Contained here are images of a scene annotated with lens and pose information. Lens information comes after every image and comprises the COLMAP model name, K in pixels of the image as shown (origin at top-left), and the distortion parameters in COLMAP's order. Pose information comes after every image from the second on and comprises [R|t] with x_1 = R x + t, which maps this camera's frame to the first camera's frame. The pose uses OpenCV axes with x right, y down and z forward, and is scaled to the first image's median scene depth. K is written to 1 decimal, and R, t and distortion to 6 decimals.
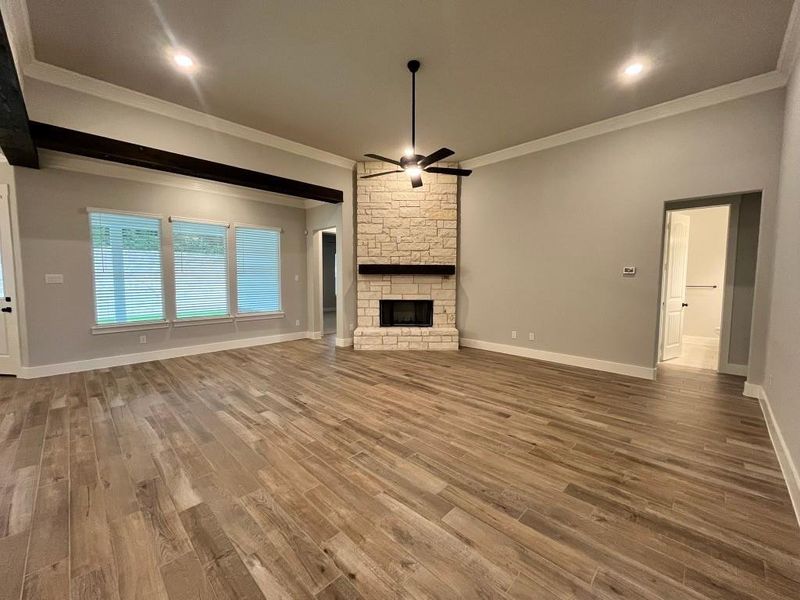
lens RADIAL K [[325.7, 0, 400.0], [0, 325.7, 300.0], [0, 0, 1]] dist [-0.001139, -0.000365]
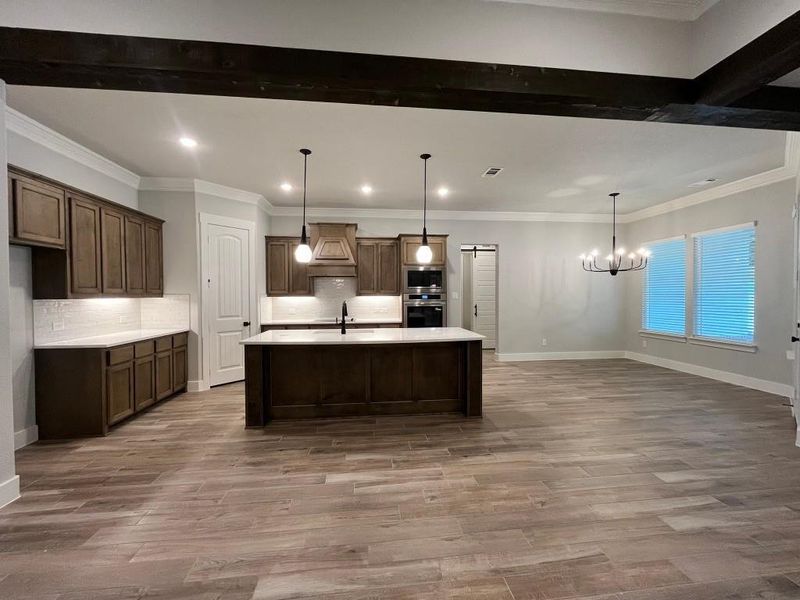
lens RADIAL K [[325.7, 0, 400.0], [0, 325.7, 300.0], [0, 0, 1]] dist [-0.001139, -0.000365]
pose [[-0.632008, 0.014895, -0.774818, -0.176415], [-0.049360, 0.997011, 0.059428, -0.080064], [0.773388, 0.075804, -0.629384, 1.148678]]
